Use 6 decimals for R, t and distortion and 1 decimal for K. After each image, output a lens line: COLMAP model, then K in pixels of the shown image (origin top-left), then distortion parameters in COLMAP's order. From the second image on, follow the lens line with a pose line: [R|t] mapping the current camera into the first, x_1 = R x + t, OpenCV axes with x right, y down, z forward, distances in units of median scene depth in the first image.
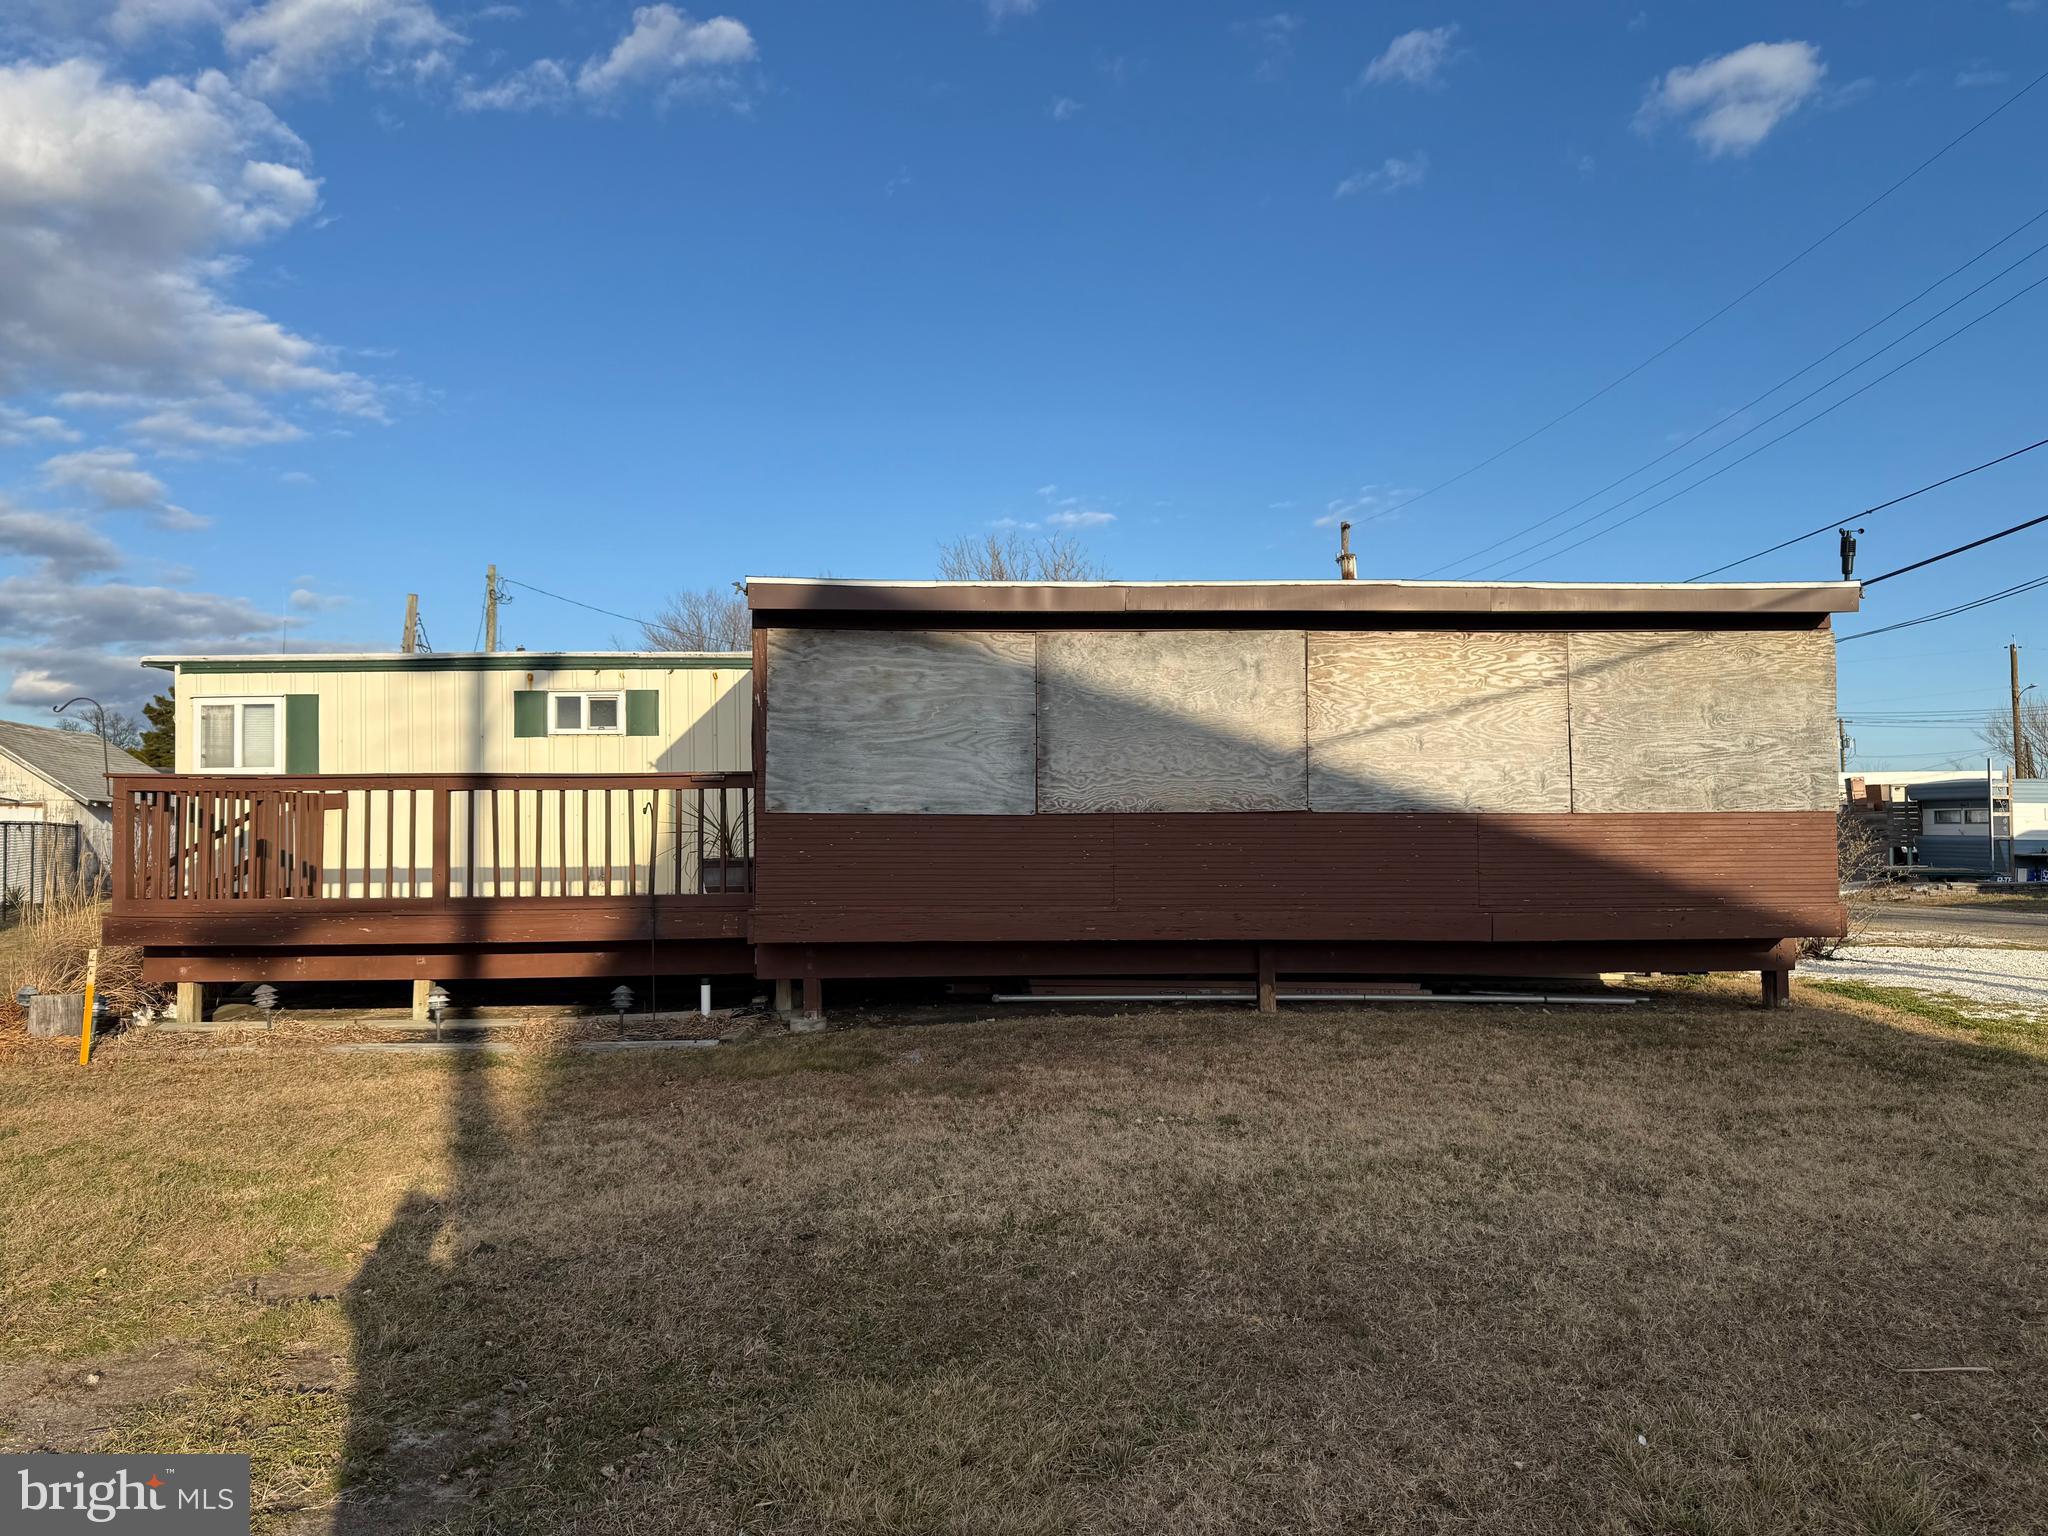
lens RADIAL K [[1445.2, 0, 1025.8], [0, 1445.2, 774.0], [0, 0, 1]] dist [0.151159, -0.189326]
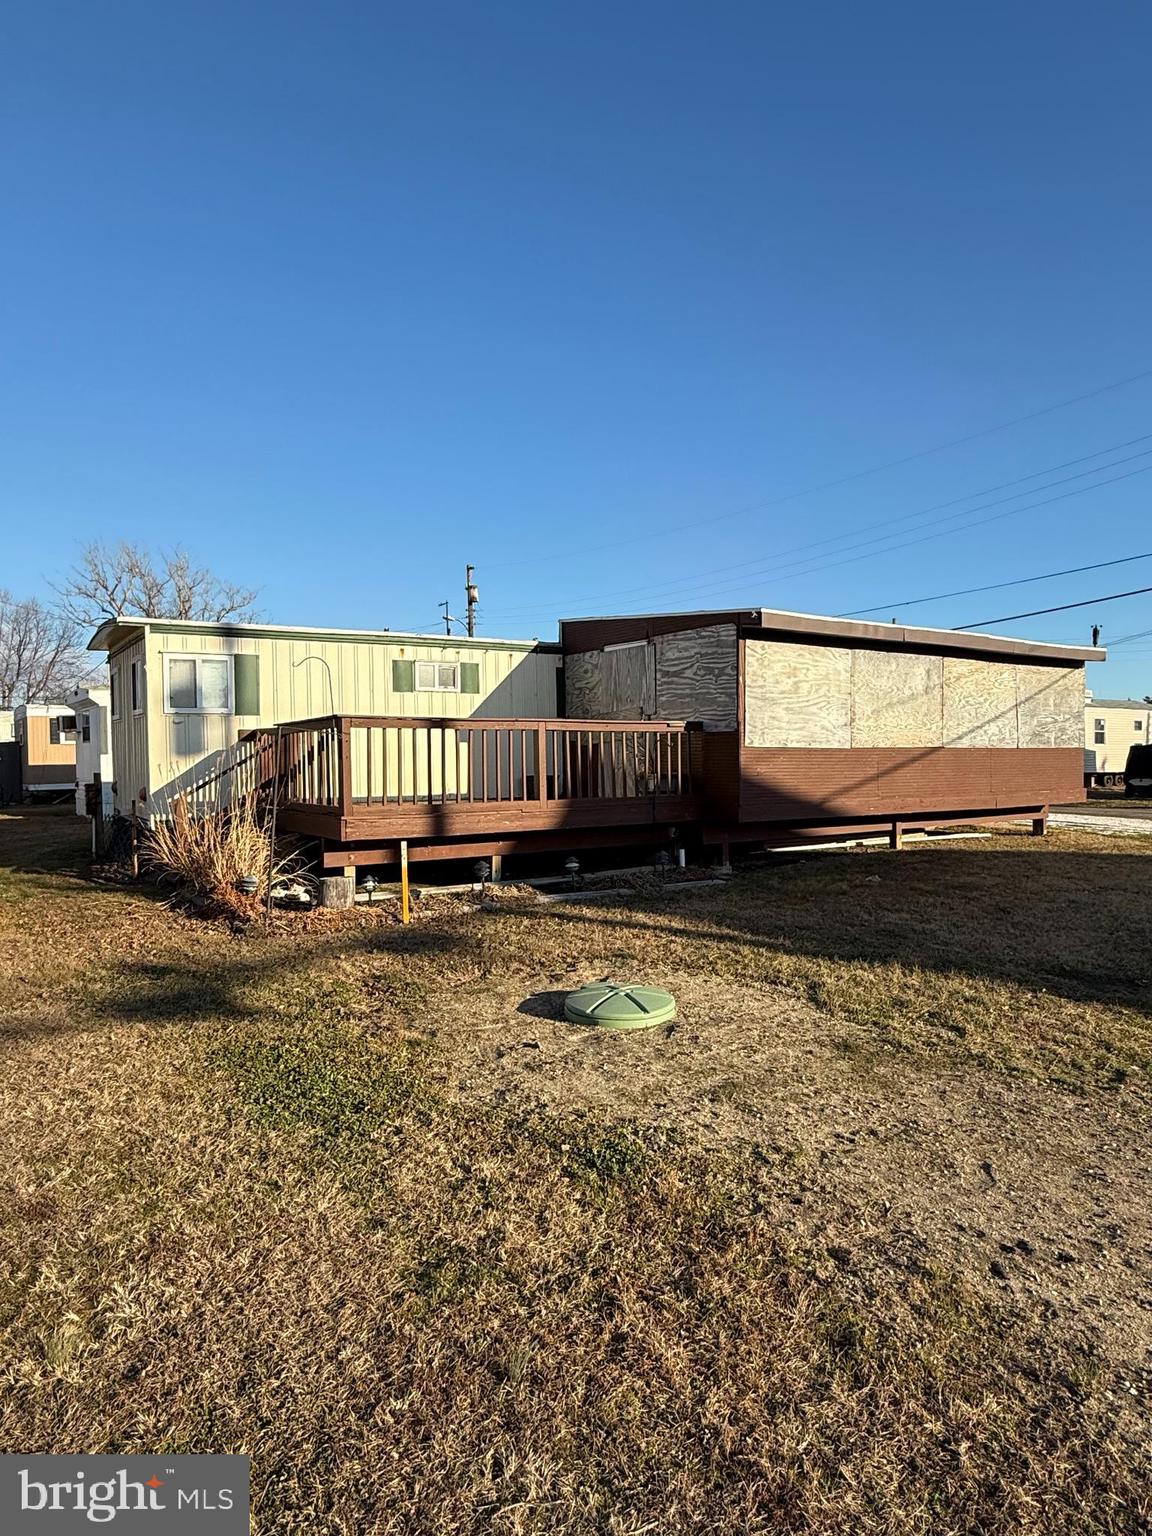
lens RADIAL K [[933.6, 0, 576.0], [0, 933.6, 768.0], [0, 0, 1]] dist [0.001139, 0.000949]
pose [[0.859161, -0.007774, 0.511646, -0.889127], [-0.019129, 0.998698, 0.047296, 0.003617], [-0.511348, -0.050422, 0.857894, 0.158965]]
